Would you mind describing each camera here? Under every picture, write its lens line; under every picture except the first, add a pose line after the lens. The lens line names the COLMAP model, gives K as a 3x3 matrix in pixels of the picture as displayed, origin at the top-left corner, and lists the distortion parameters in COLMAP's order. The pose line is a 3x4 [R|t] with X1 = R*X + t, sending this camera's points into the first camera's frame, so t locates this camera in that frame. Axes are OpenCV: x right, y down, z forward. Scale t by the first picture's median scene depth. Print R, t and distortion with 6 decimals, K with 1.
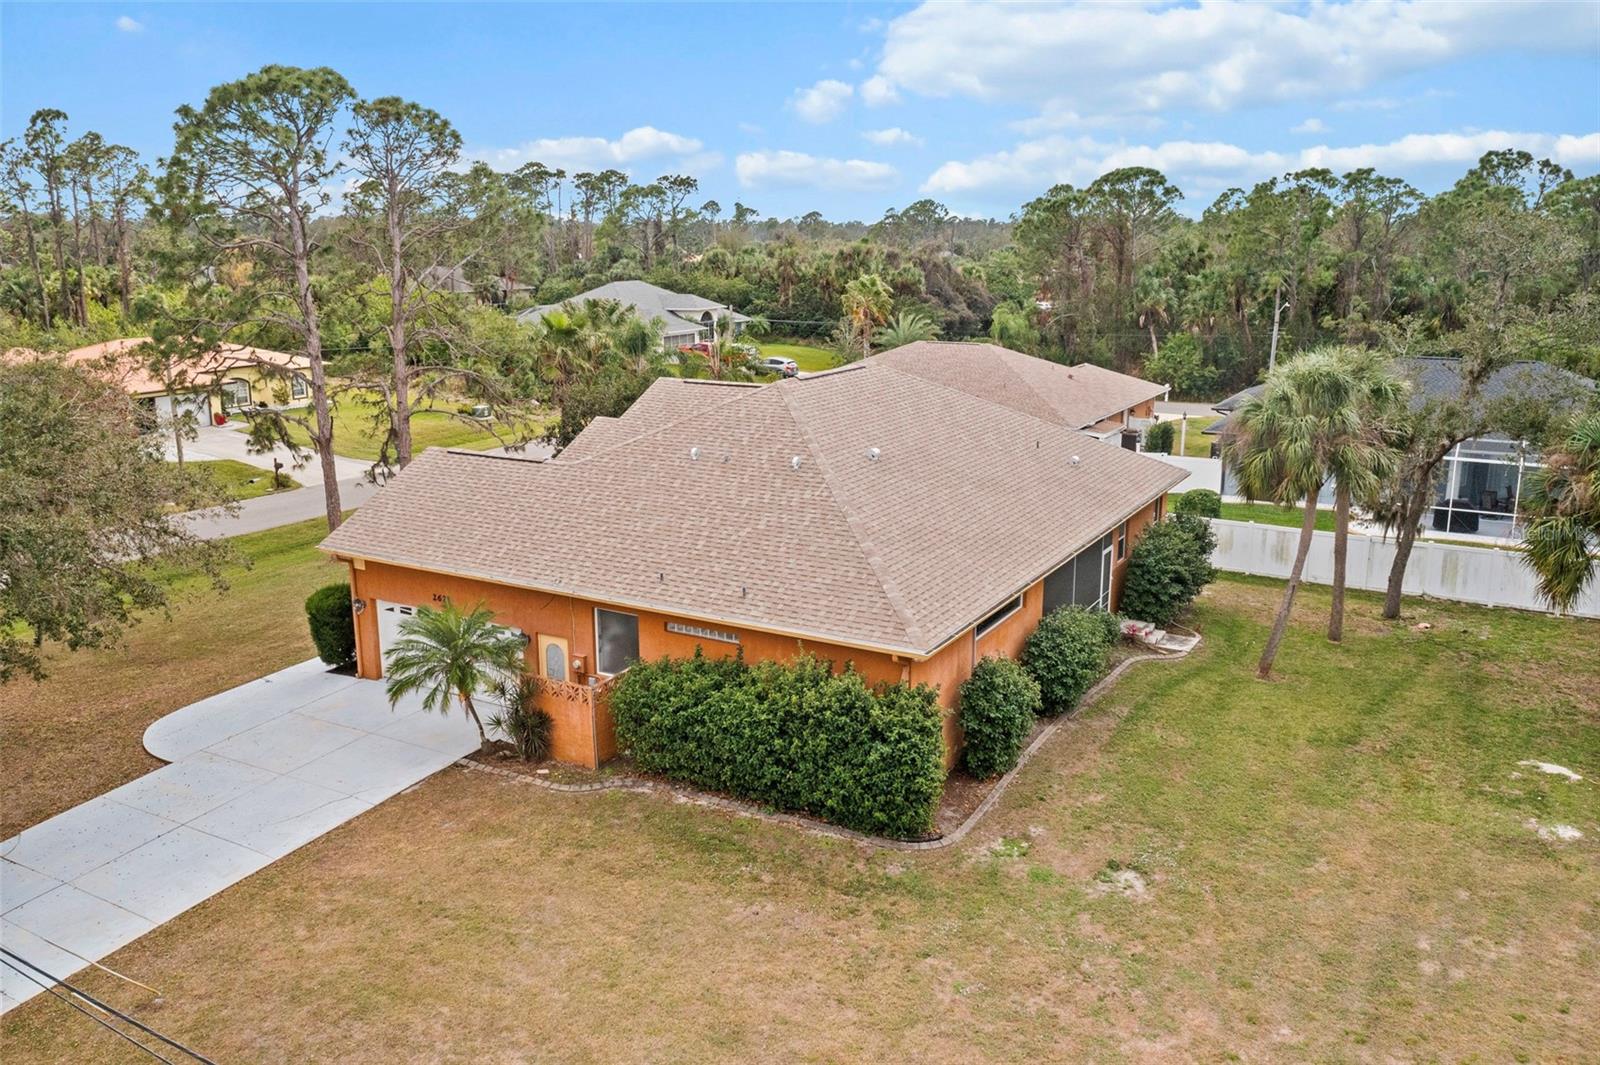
lens RADIAL K [[1257.3, 0, 794.7], [0, 1257.3, 530.1], [0, 0, 1]] dist [-0.026410, 0.010596]
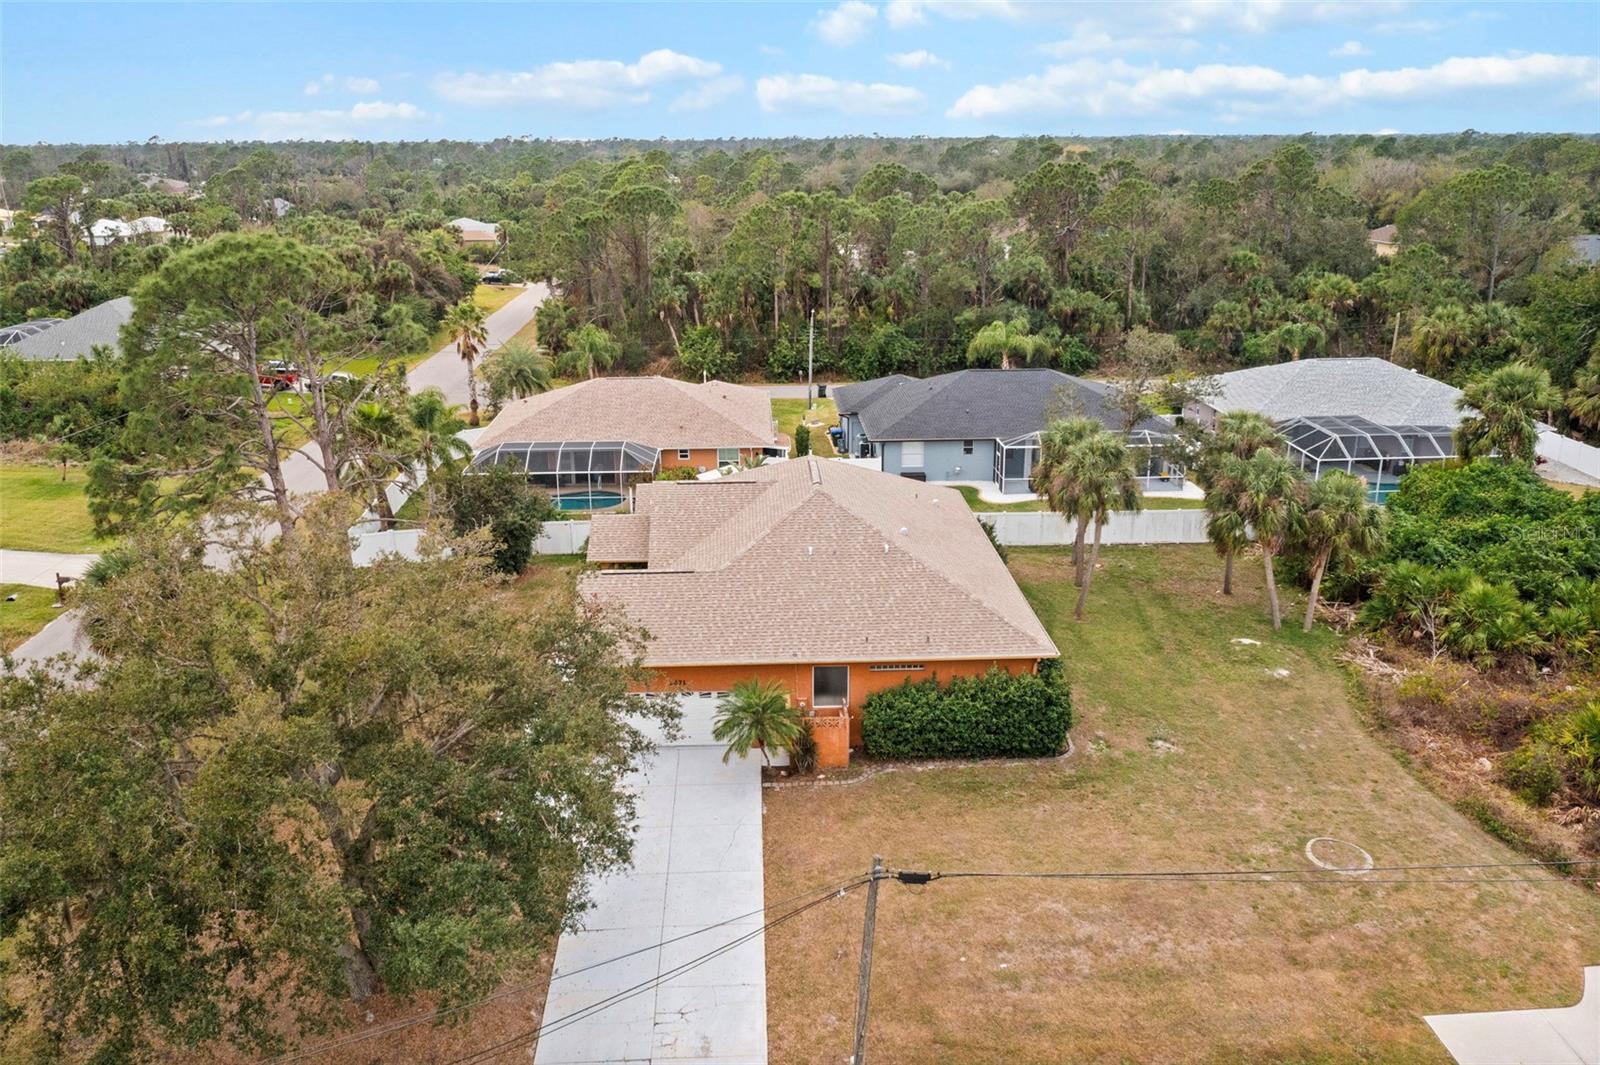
lens RADIAL K [[1257.3, 0, 807.2], [0, 1257.3, 532.3], [0, 0, 1]] dist [-0.026410, 0.010596]
pose [[0.834222, -0.162649, 0.526895, -0.994883], [0.124418, 0.986389, 0.107503, -0.279745], [-0.537209, -0.024127, 0.843104, -0.302707]]
